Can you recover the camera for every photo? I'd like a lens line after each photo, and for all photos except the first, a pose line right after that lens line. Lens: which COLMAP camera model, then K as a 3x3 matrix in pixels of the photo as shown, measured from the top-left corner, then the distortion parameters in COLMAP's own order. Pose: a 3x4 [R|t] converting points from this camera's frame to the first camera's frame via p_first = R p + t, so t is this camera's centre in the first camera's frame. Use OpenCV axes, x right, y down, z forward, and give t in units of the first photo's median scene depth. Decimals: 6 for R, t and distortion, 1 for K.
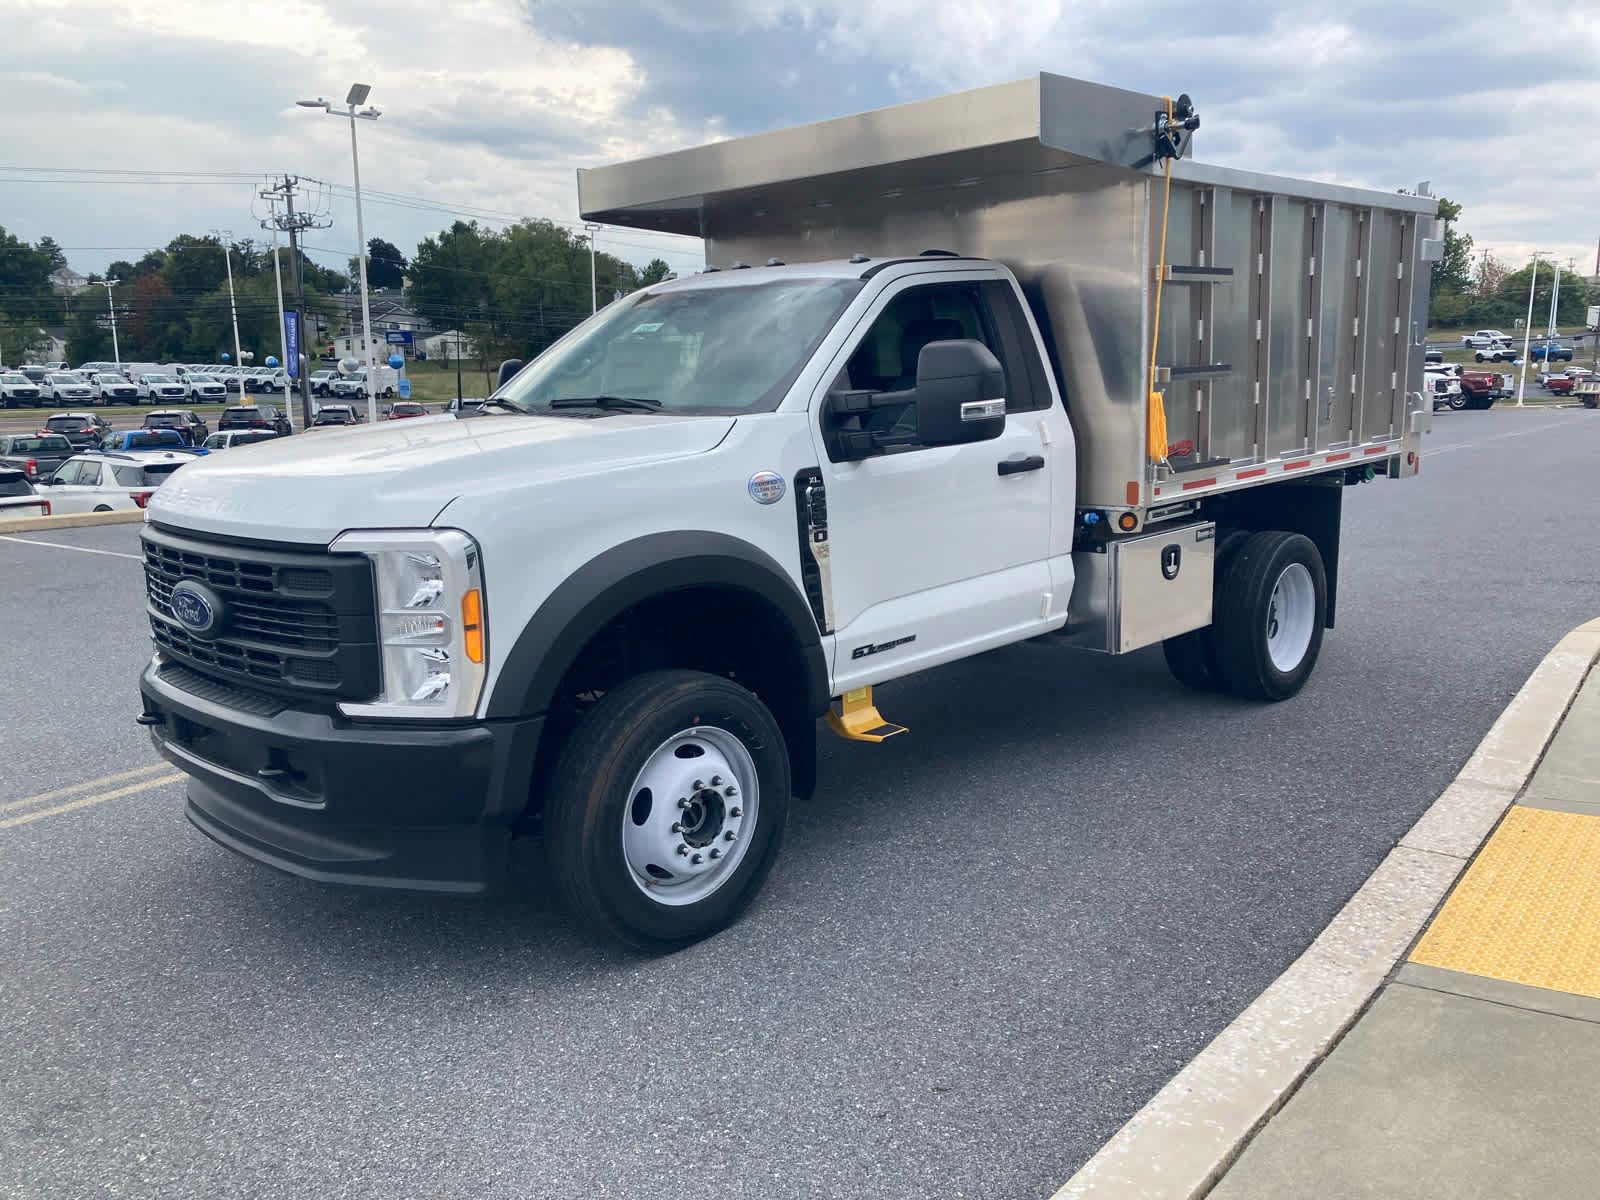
lens RADIAL K [[1288.7, 0, 800.0], [0, 1288.7, 600.0], [0, 0, 1]] dist [0.045980, -0.050247]
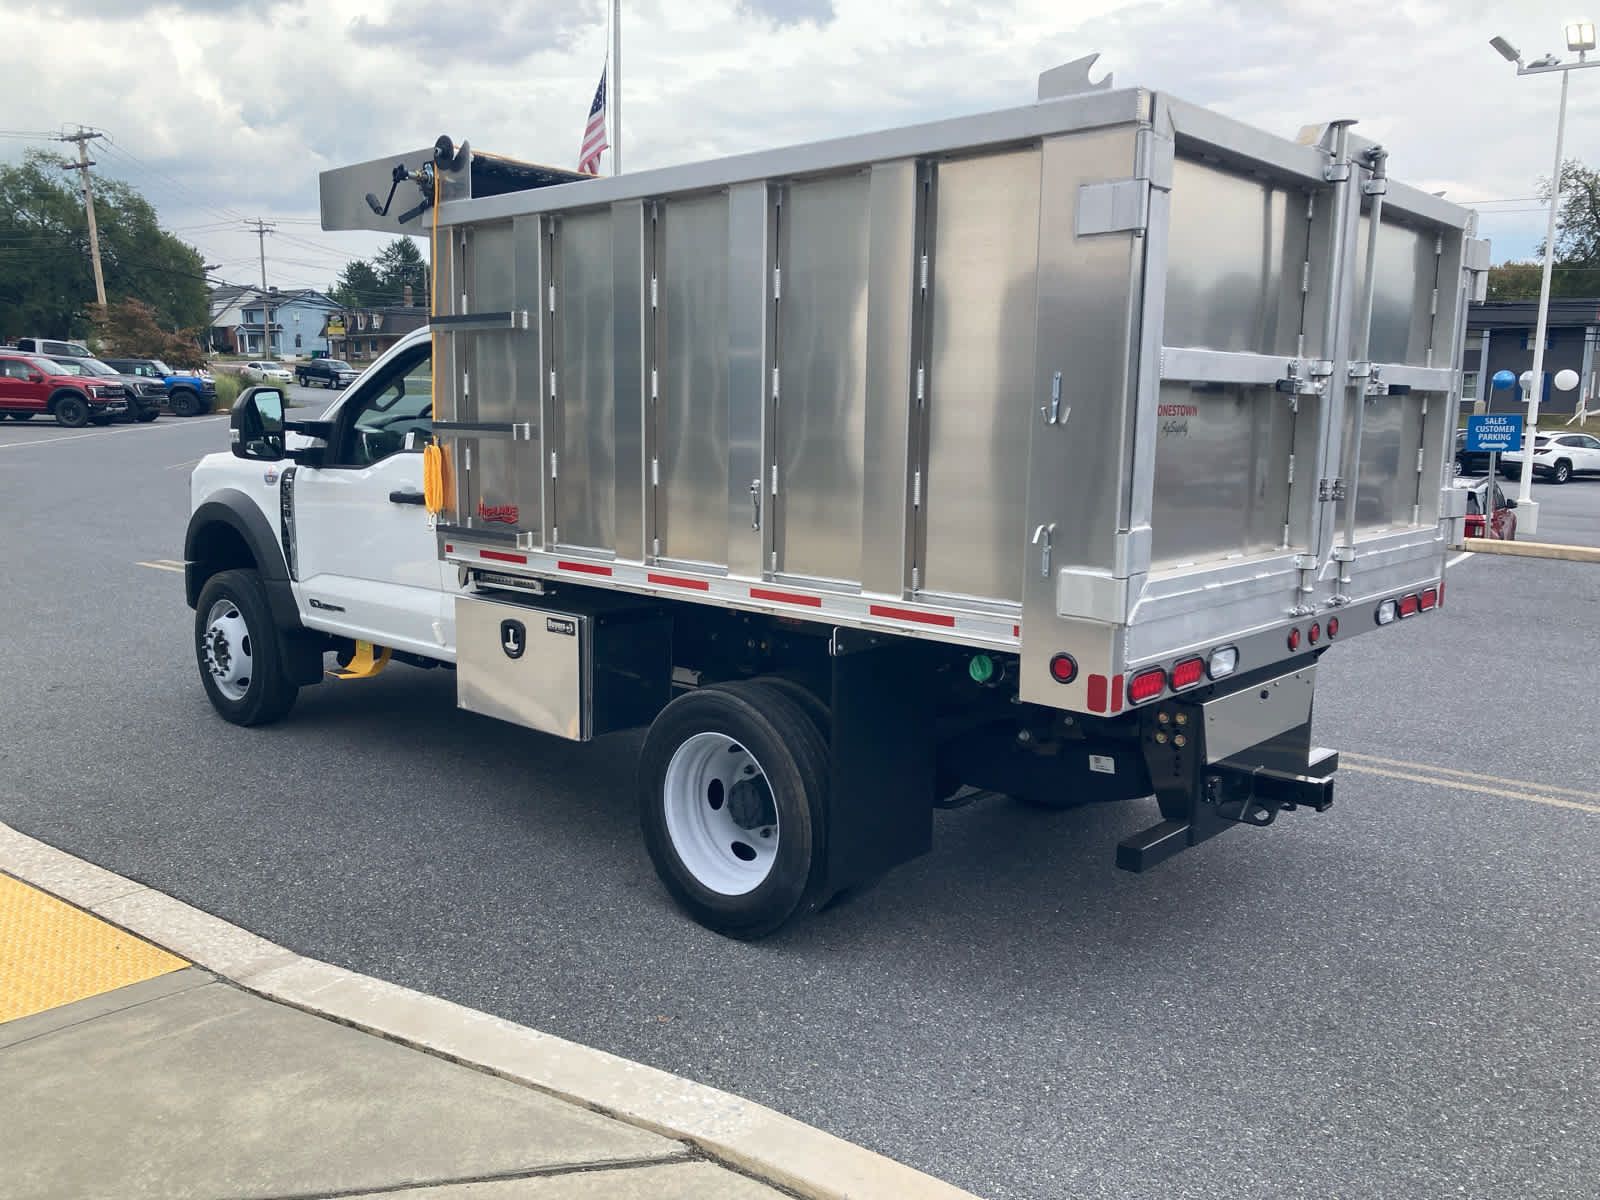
lens RADIAL K [[1297.8, 0, 800.8], [0, 1297.8, 610.0], [0, 0, 1]] dist [0.045674, -0.051294]
pose [[0.040501, 0.189285, -0.981087, 1.482107], [-0.194923, 0.964524, 0.178042, -0.313284], [0.979982, 0.184025, 0.075960, 1.411878]]
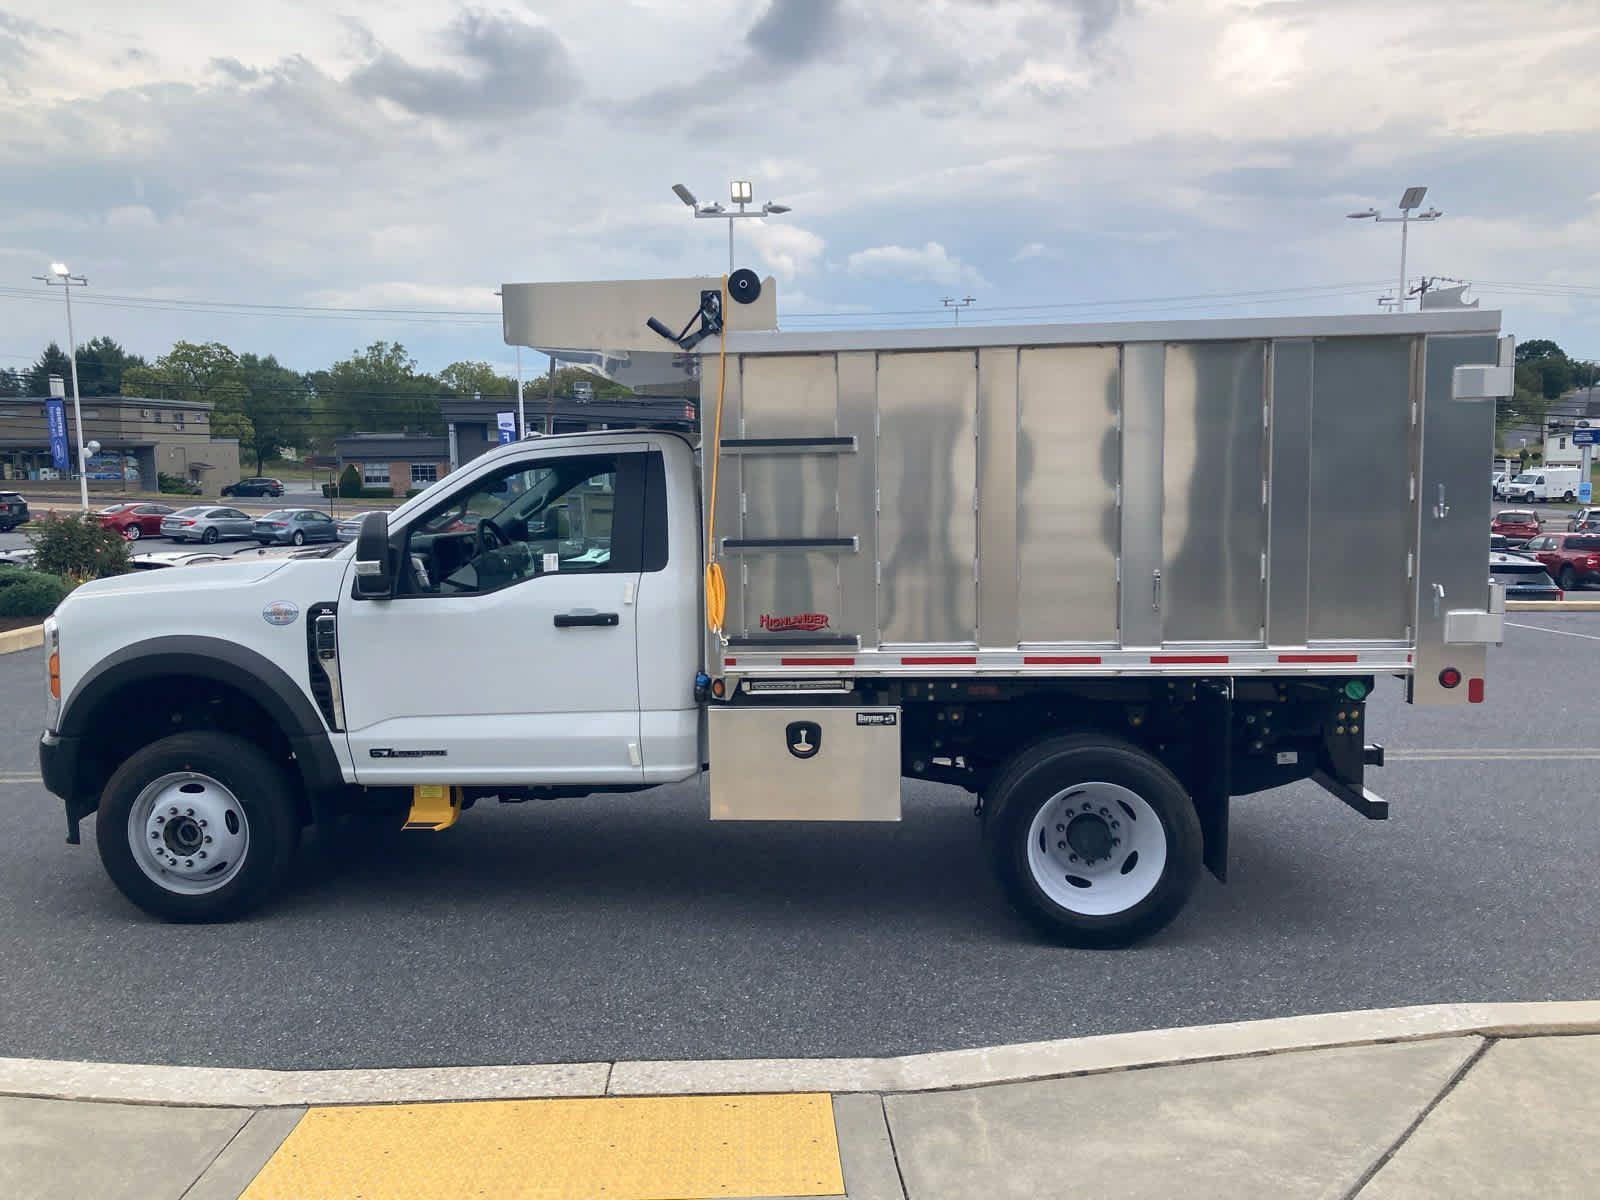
lens RADIAL K [[1297.8, 0, 800.8], [0, 1297.8, 610.0], [0, 0, 1]] dist [0.045674, -0.051294]
pose [[0.645494, 0.093821, -0.757981, 1.252412], [-0.144459, 0.989511, -0.000542, -0.154575], [0.749979, 0.109847, 0.652277, 0.462268]]
